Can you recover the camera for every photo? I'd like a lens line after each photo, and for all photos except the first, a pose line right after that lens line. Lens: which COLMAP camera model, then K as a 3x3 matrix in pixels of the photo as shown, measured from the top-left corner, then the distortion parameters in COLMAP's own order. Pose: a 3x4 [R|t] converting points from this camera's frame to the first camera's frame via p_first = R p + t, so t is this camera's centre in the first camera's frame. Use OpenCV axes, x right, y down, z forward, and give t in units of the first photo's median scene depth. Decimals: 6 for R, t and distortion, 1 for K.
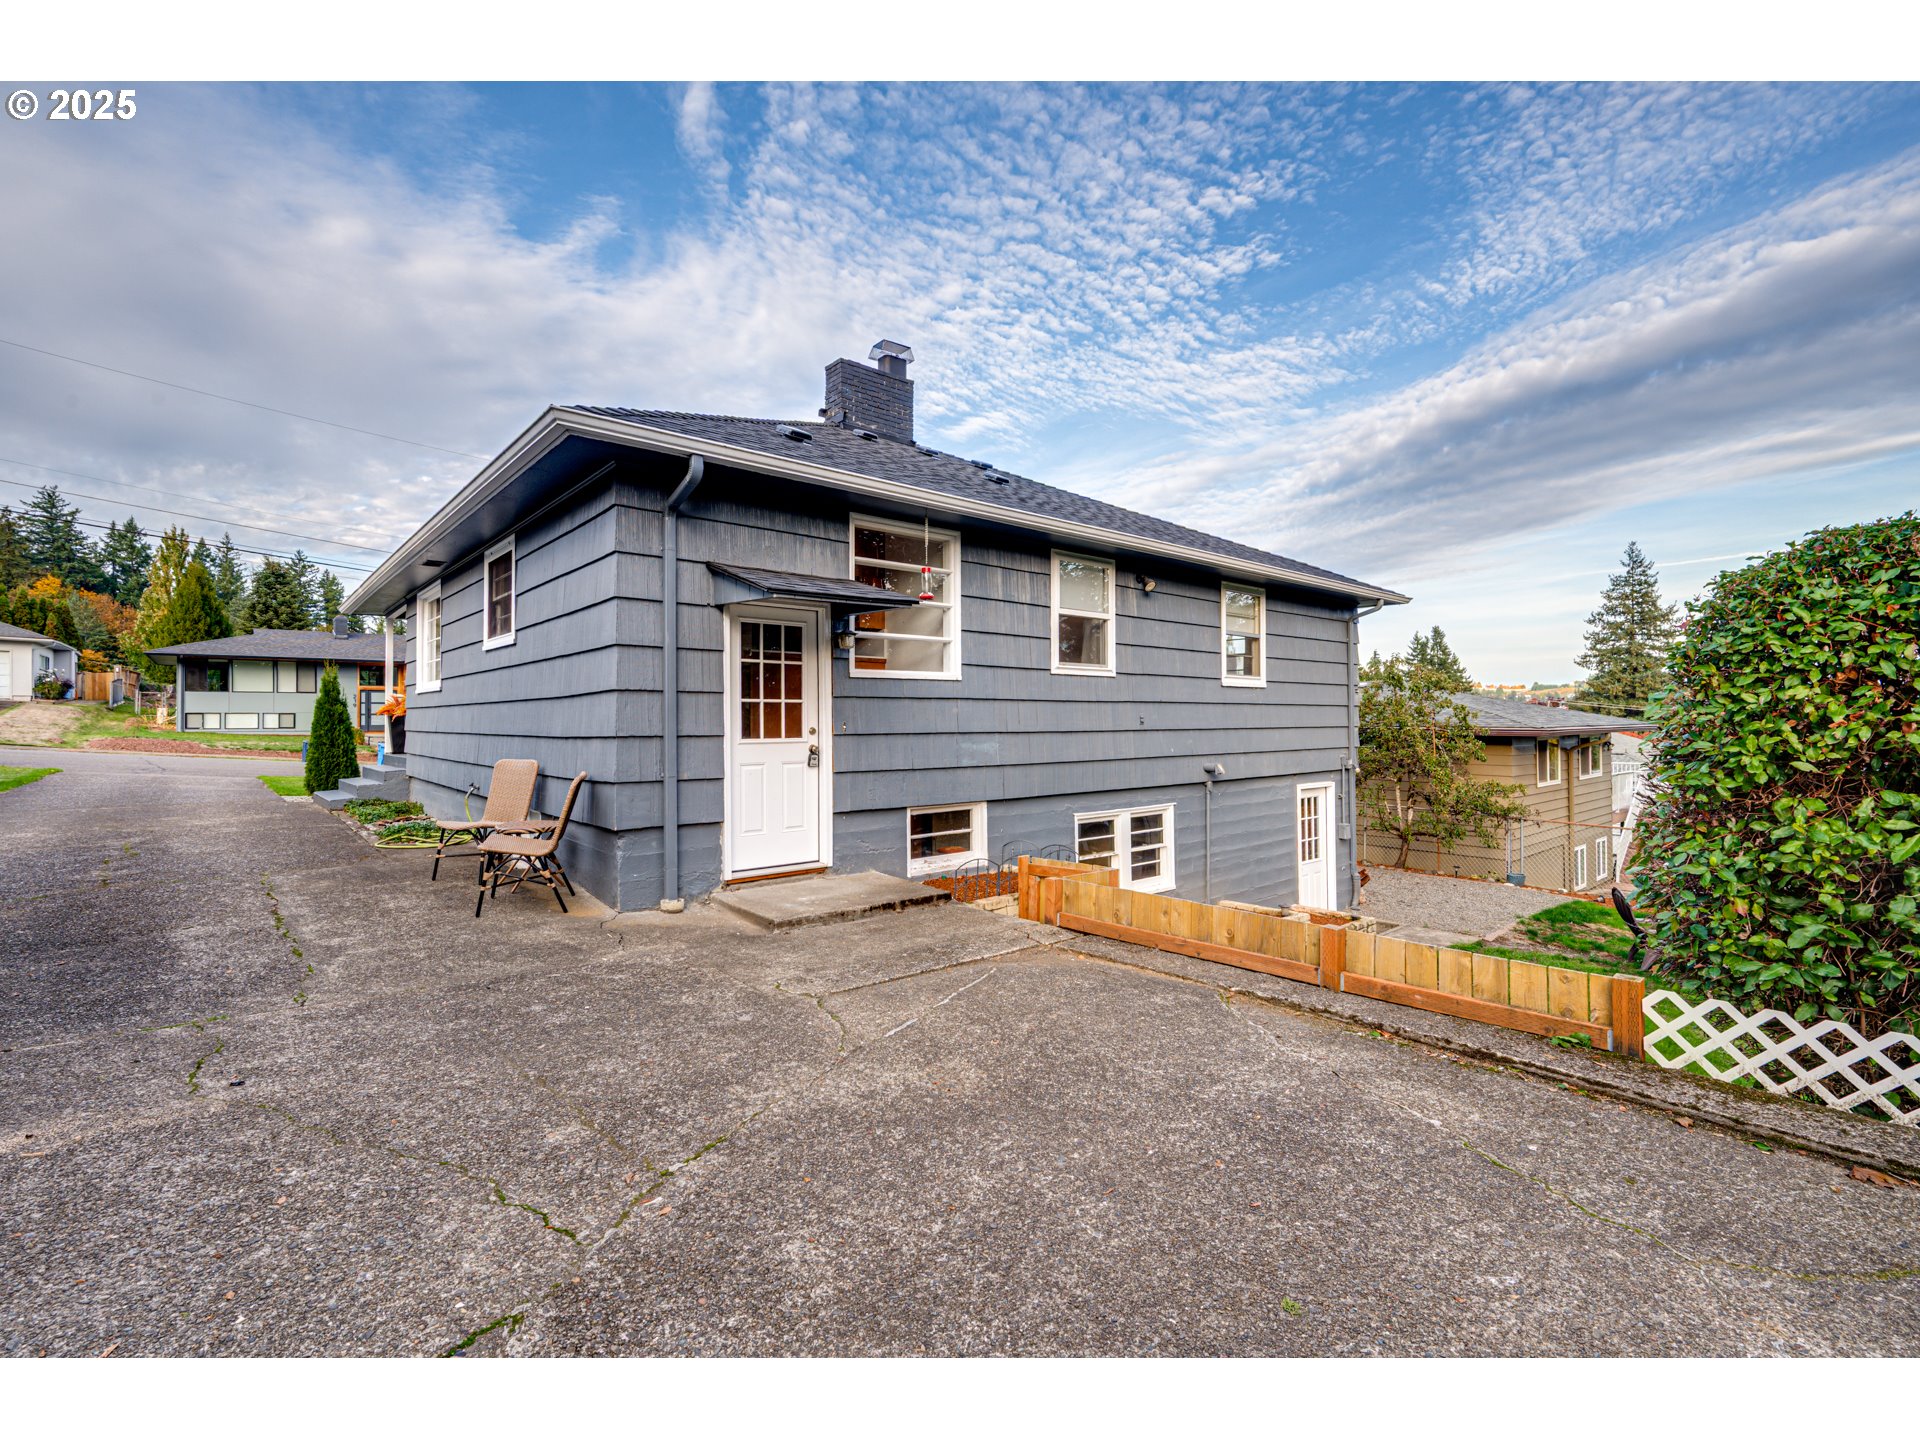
lens RADIAL K [[855.3, 0, 960.0], [0, 855.3, 720.0], [0, 0, 1]] dist [-0.000387, 0.000037]
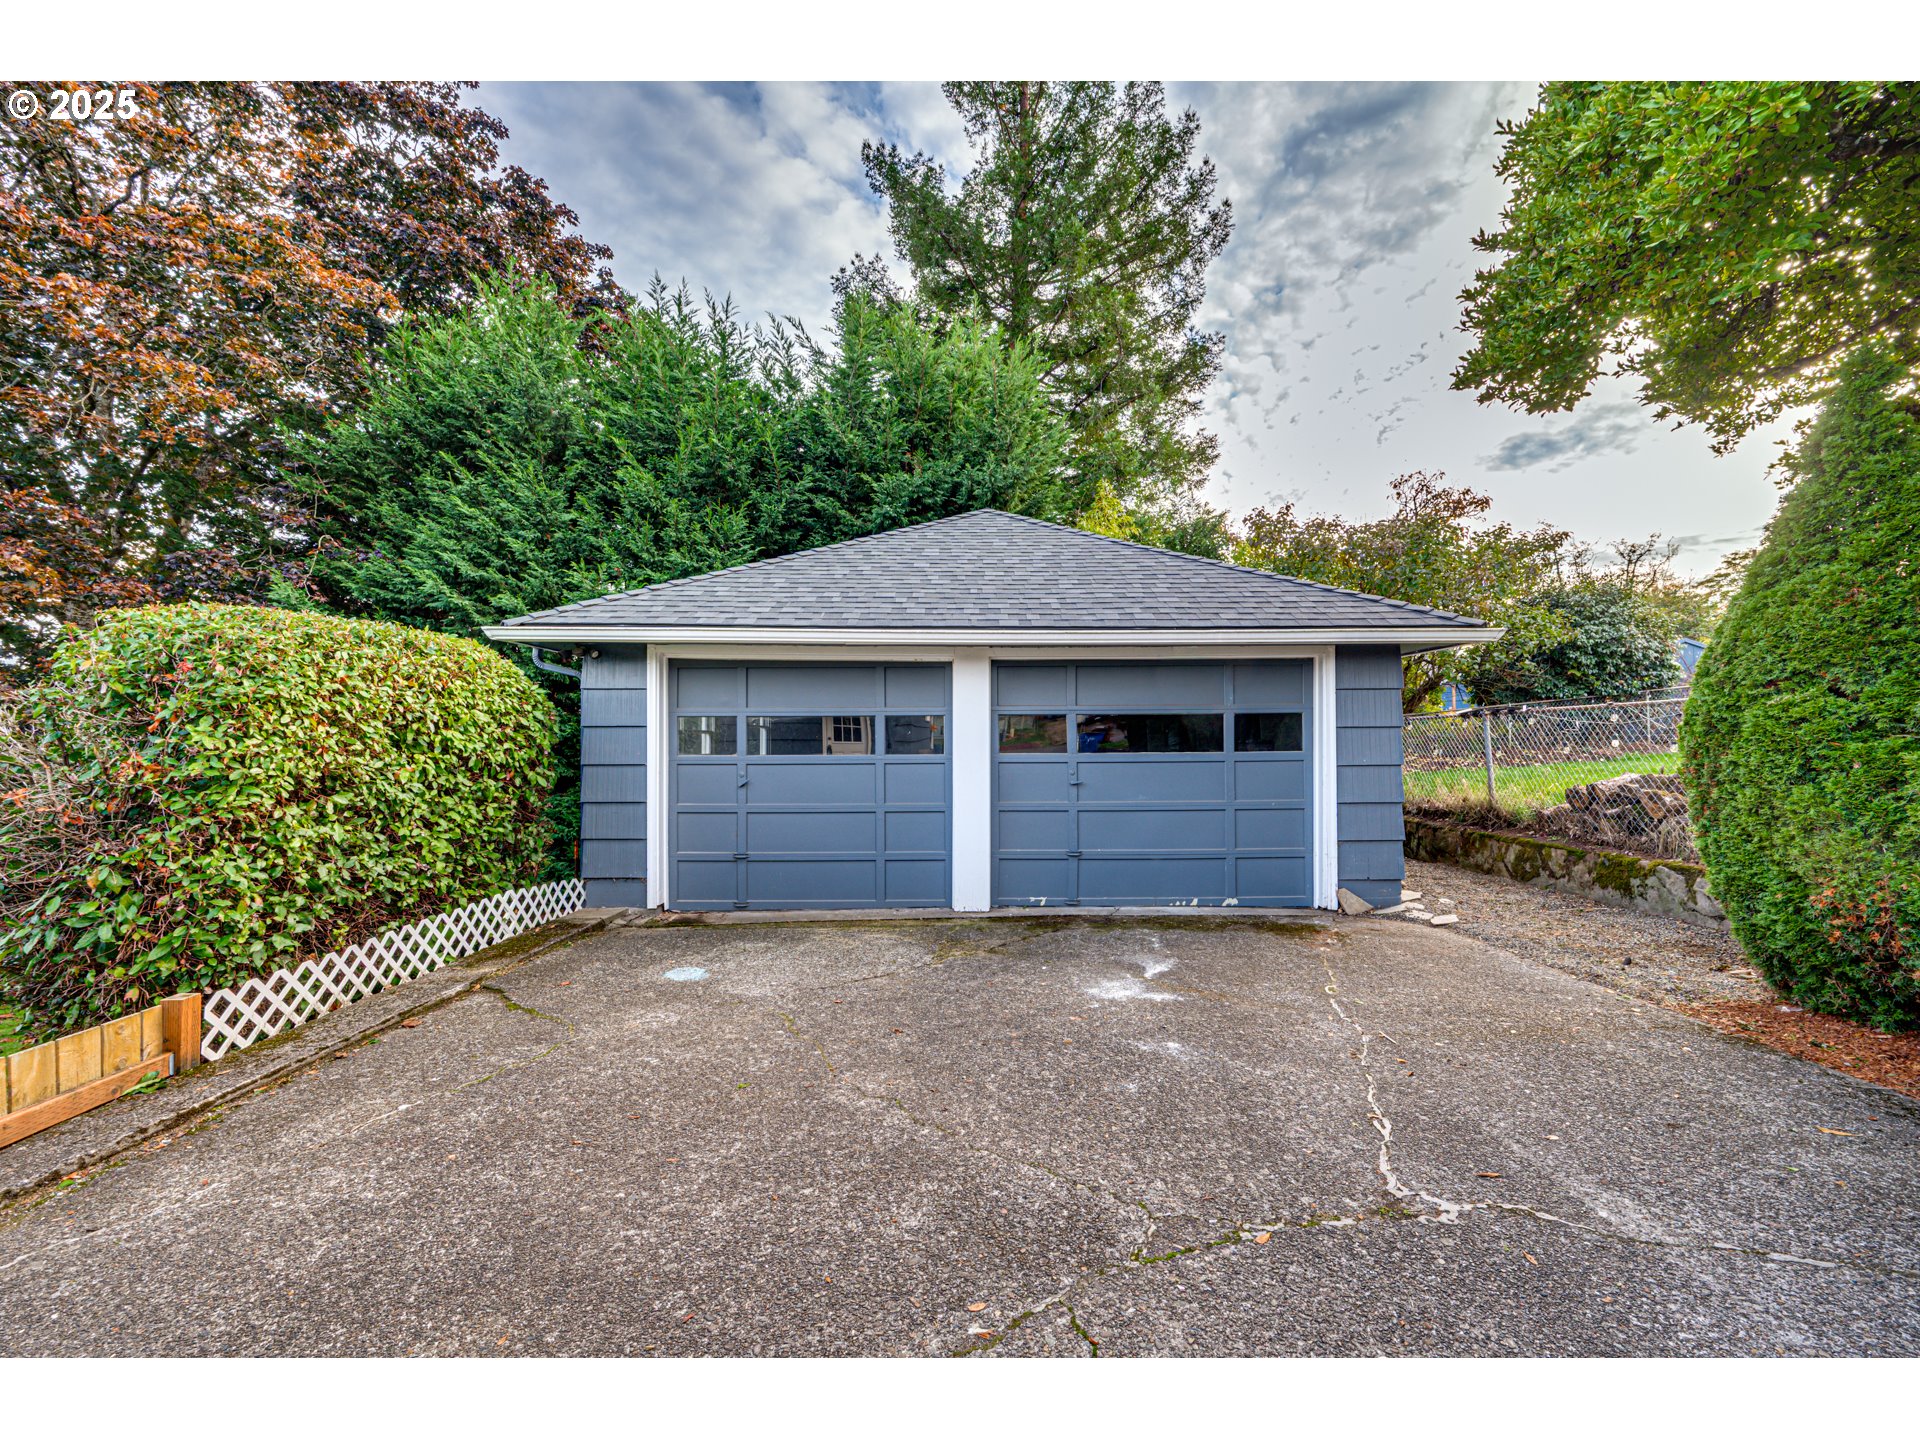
lens RADIAL K [[855.3, 0, 960.0], [0, 855.3, 720.0], [0, 0, 1]] dist [-0.000387, 0.000037]
pose [[-0.746444, 0.020178, 0.665142, -0.577096], [0.003939, 0.999657, -0.025906, -0.006661], [-0.665436, -0.016717, -0.746268, 1.041627]]
